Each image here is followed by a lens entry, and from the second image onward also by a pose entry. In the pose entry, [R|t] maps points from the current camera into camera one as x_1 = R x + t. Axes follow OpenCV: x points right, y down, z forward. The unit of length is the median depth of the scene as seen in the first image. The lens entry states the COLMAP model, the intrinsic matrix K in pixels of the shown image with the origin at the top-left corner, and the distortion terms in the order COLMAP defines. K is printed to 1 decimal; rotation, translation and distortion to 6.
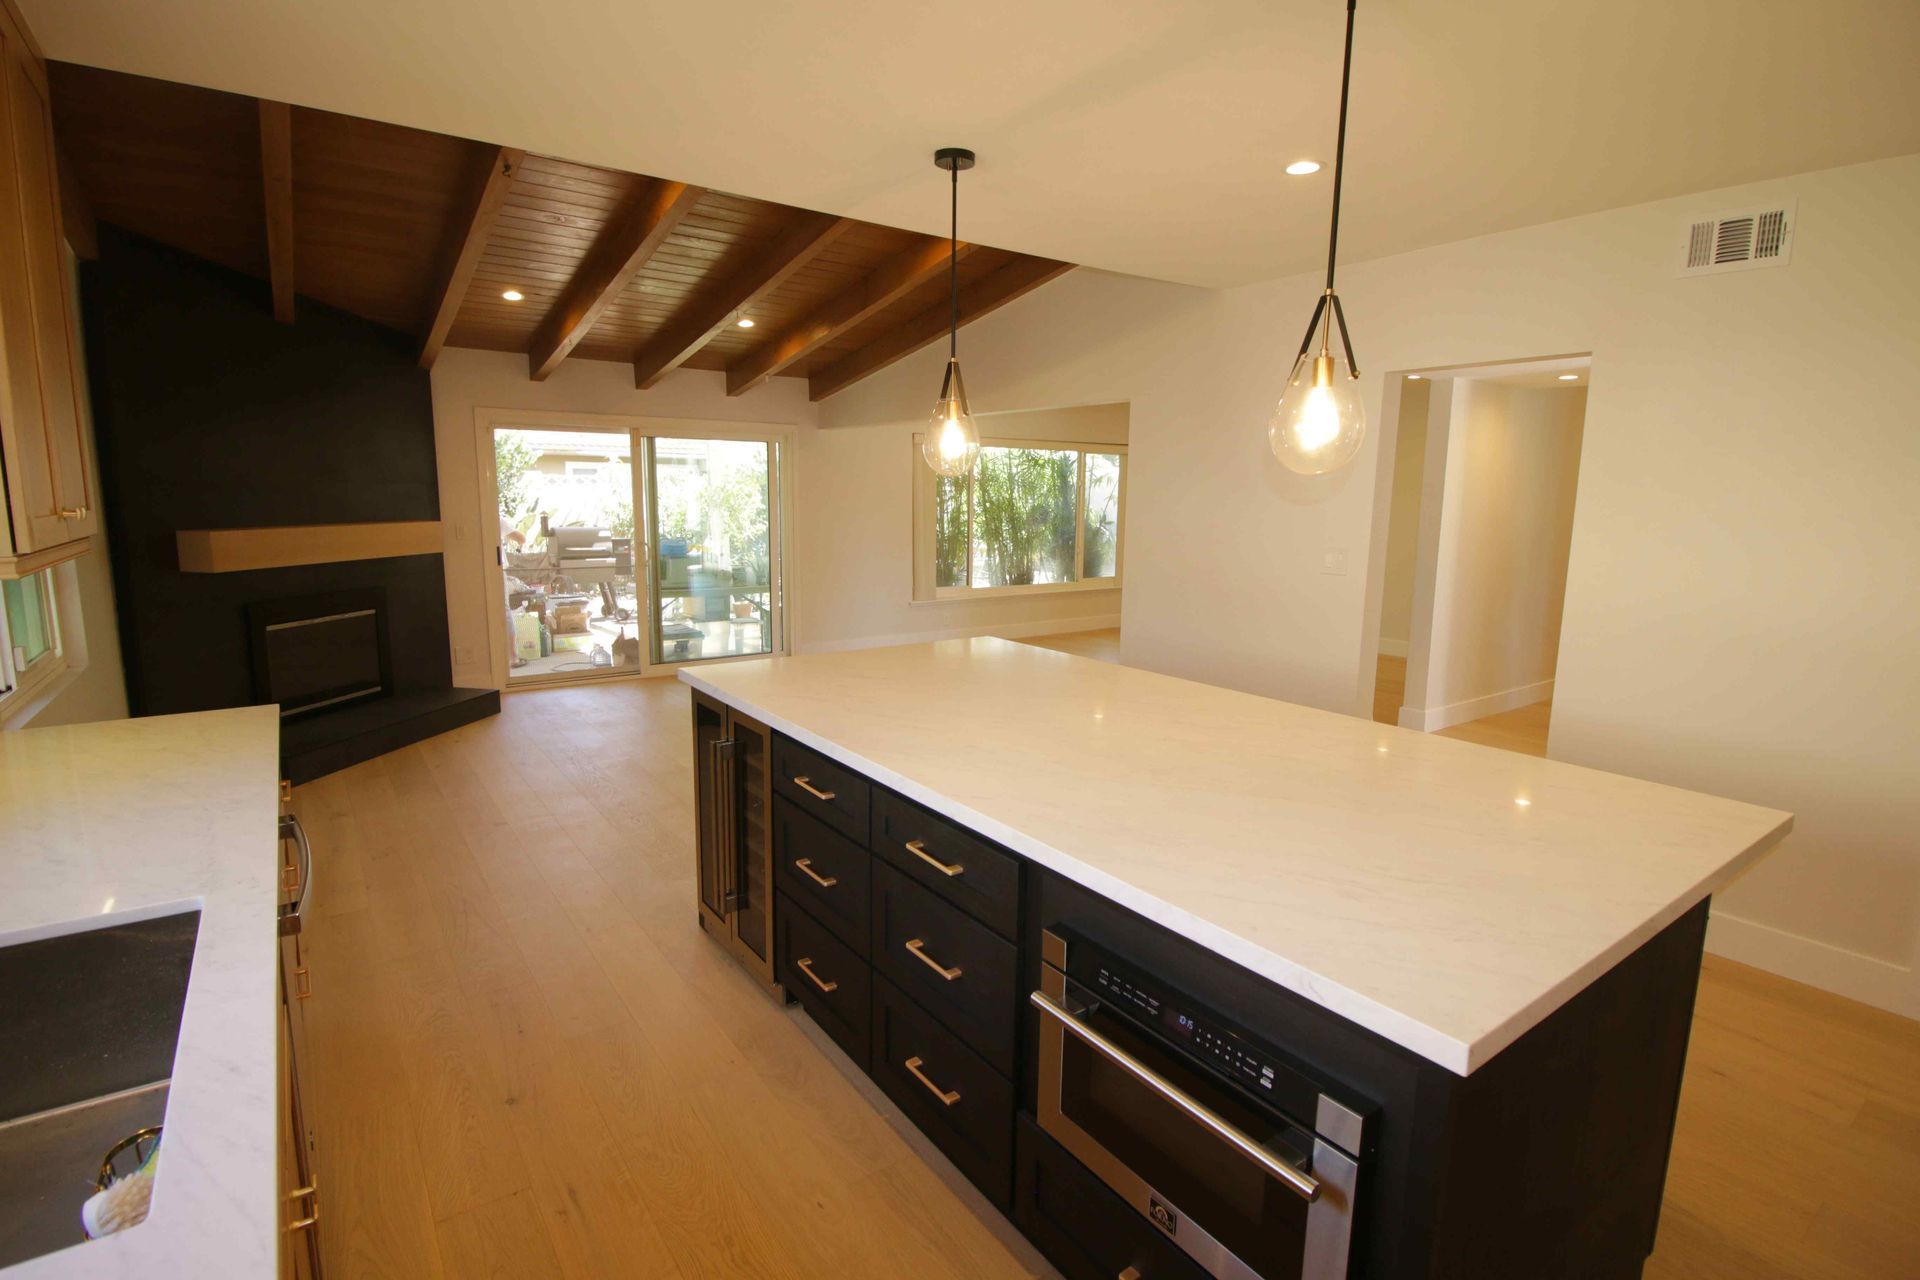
lens RADIAL K [[915.4, 0, 951.7], [0, 915.4, 636.0], [0, 0, 1]] dist [0.001003, -0.012771]
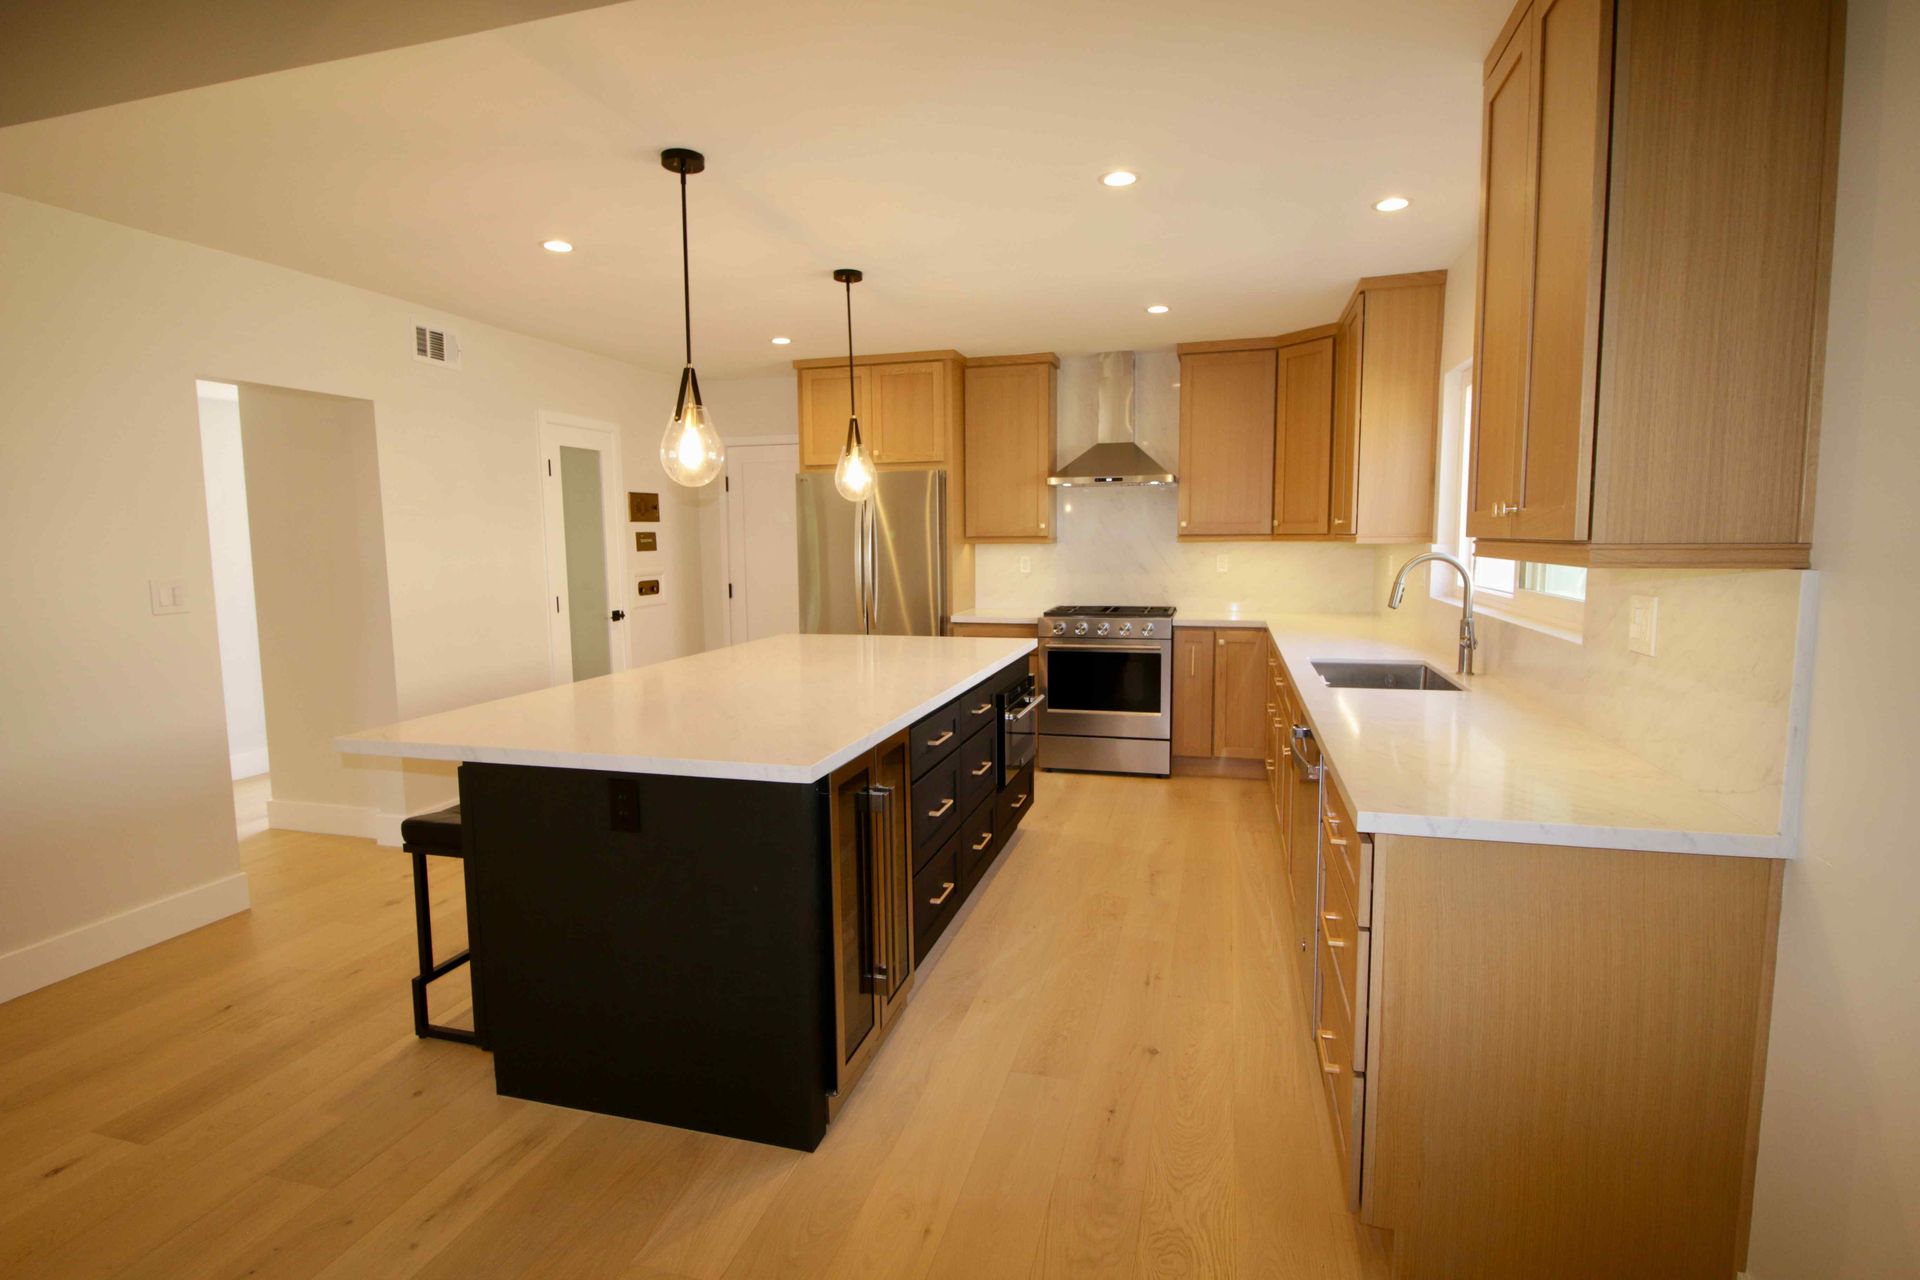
lens RADIAL K [[945.4, 0, 955.9], [0, 945.4, 648.4], [0, 0, 1]] dist [-0.000615, -0.000640]
pose [[-0.628047, -0.097315, 0.772066, -0.518224], [0.125774, 0.966411, 0.224124, -0.109367], [-0.767944, 0.237866, -0.594712, 0.776637]]
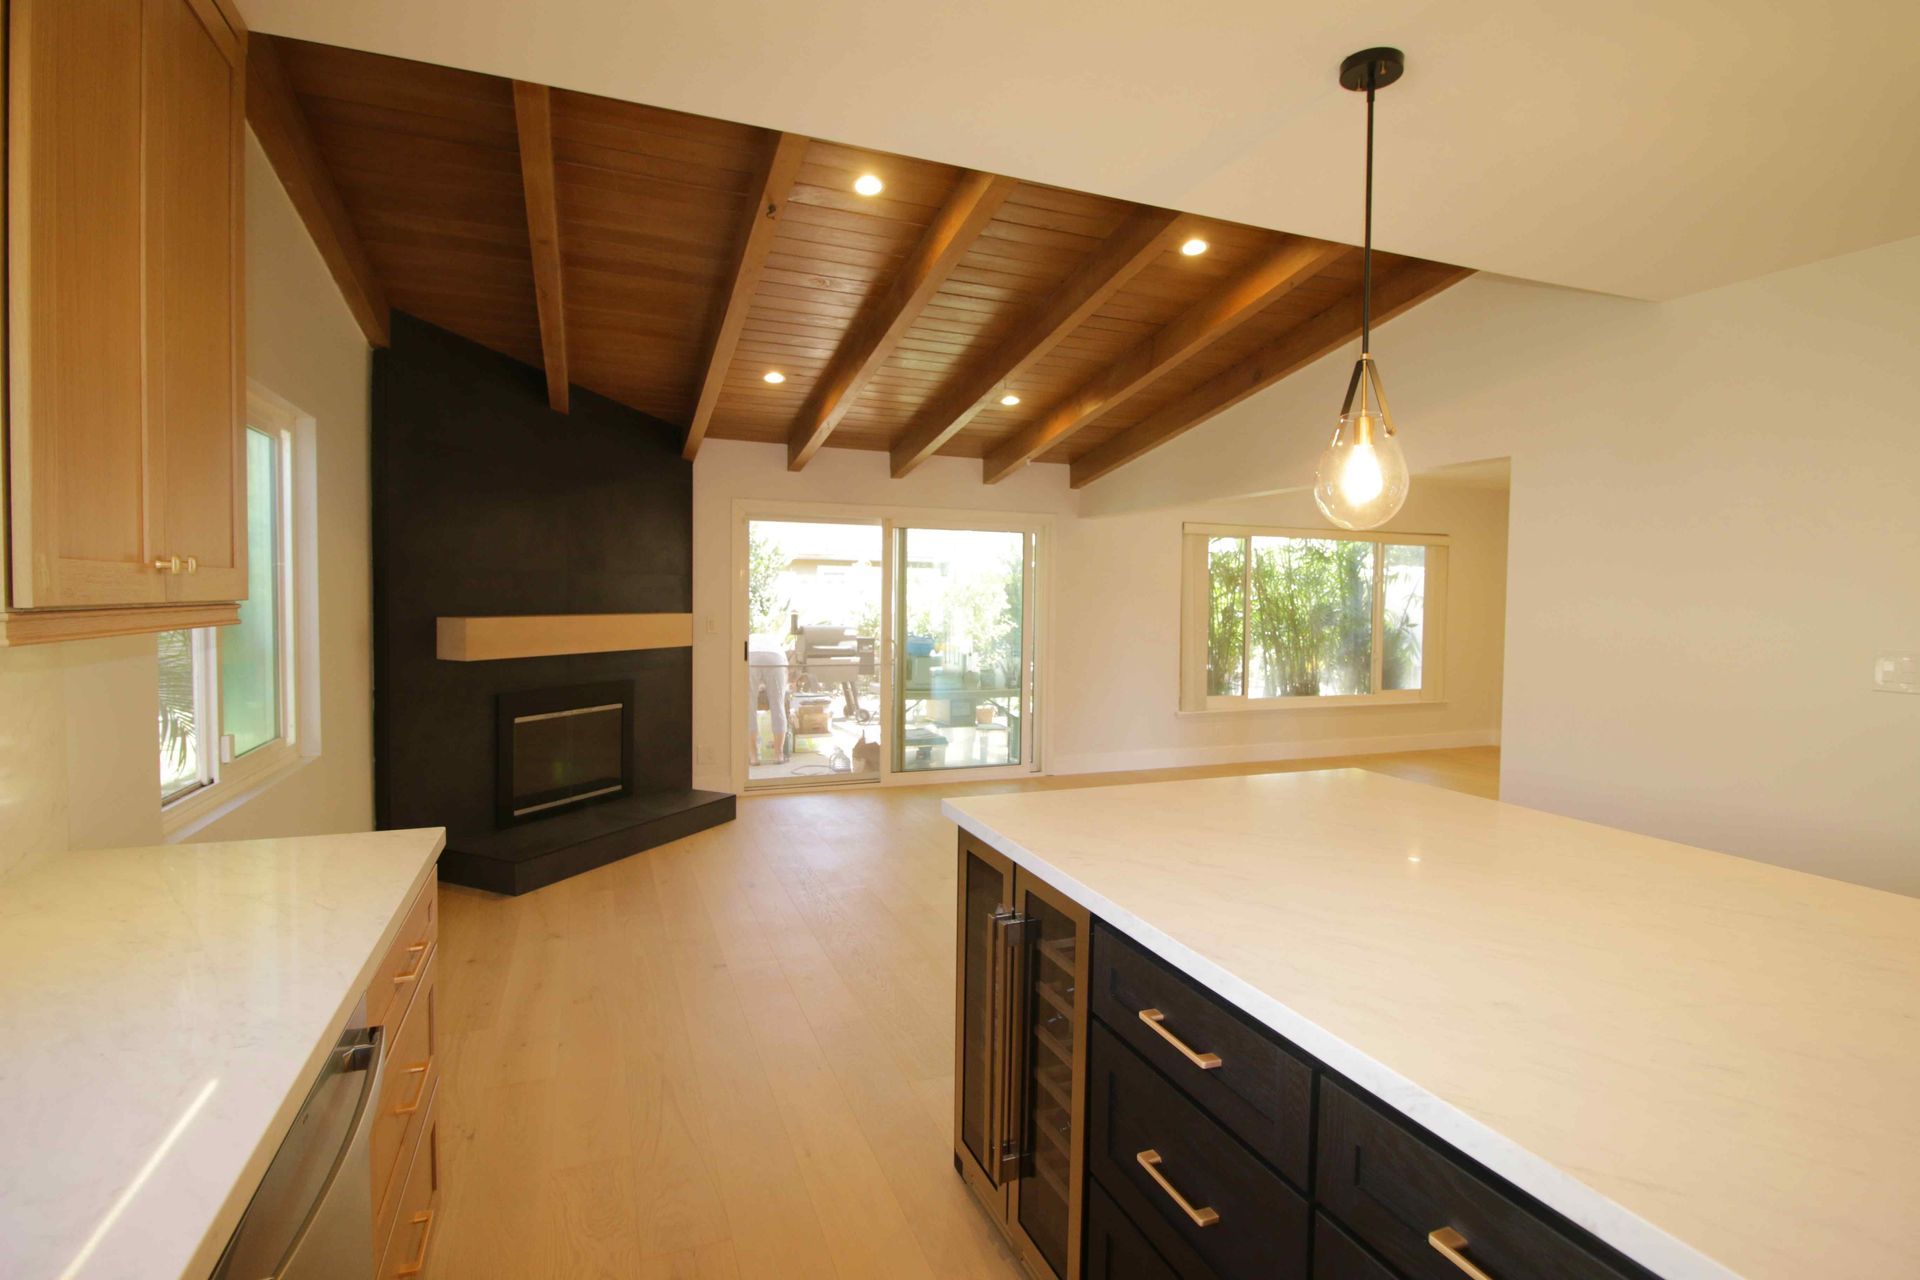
lens RADIAL K [[915.4, 0, 952.8], [0, 915.4, 629.3], [0, 0, 1]] dist [0.001003, -0.012771]
pose [[0.969567, 0.009286, -0.244651, -0.067494], [-0.039126, 0.992314, -0.117395, -0.008157], [0.241681, 0.123394, 0.962478, 0.167965]]
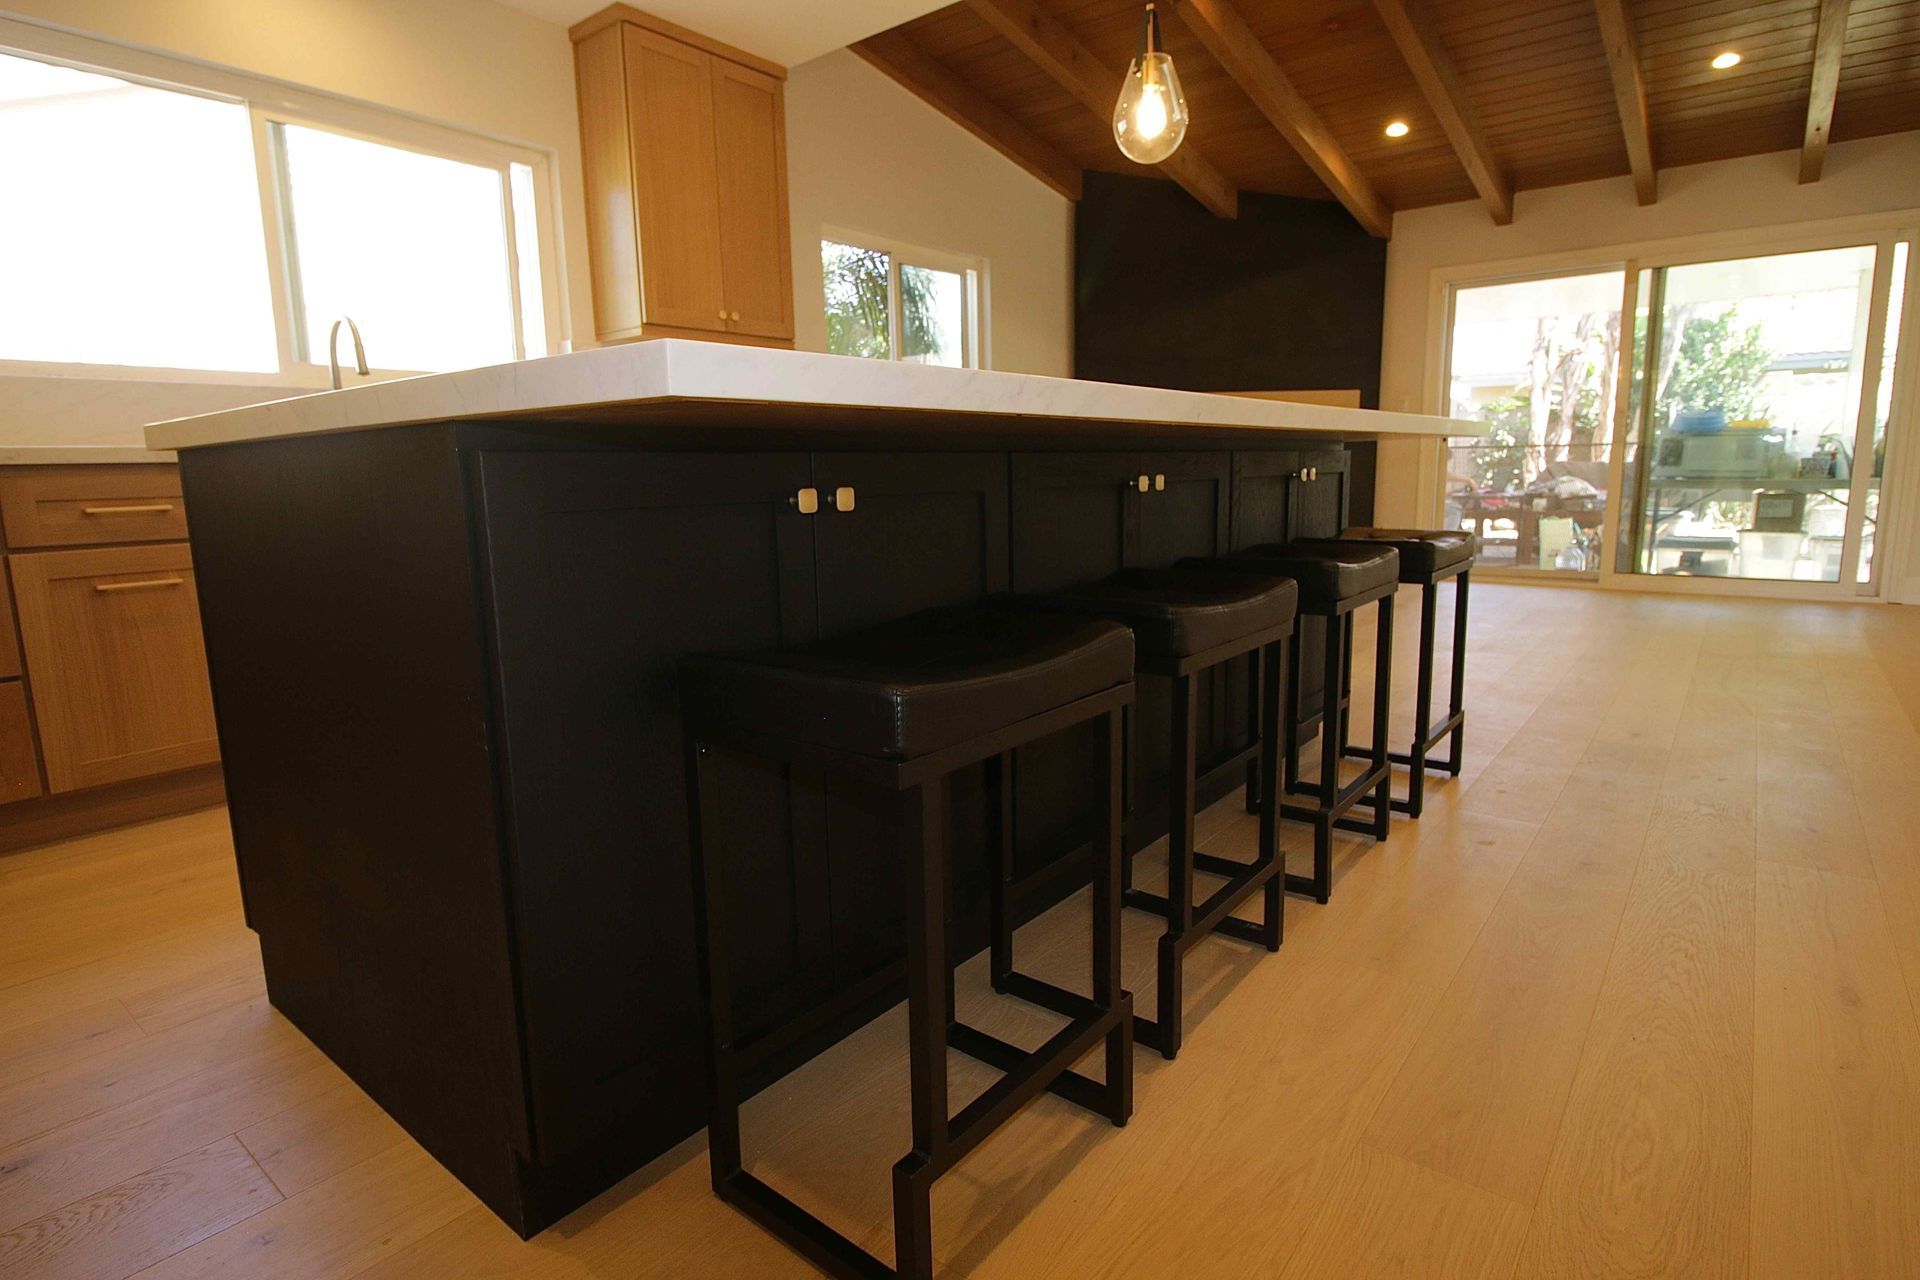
lens RADIAL K [[984.9, 0, 955.3], [0, 984.9, 635.2], [0, 0, 1]] dist [0.000037, -0.010663]
pose [[0.267839, 0.143109, -0.952776, 0.458090], [-0.125998, 0.985617, 0.112622, 0.086542], [0.955189, 0.089883, 0.282019, 0.348342]]
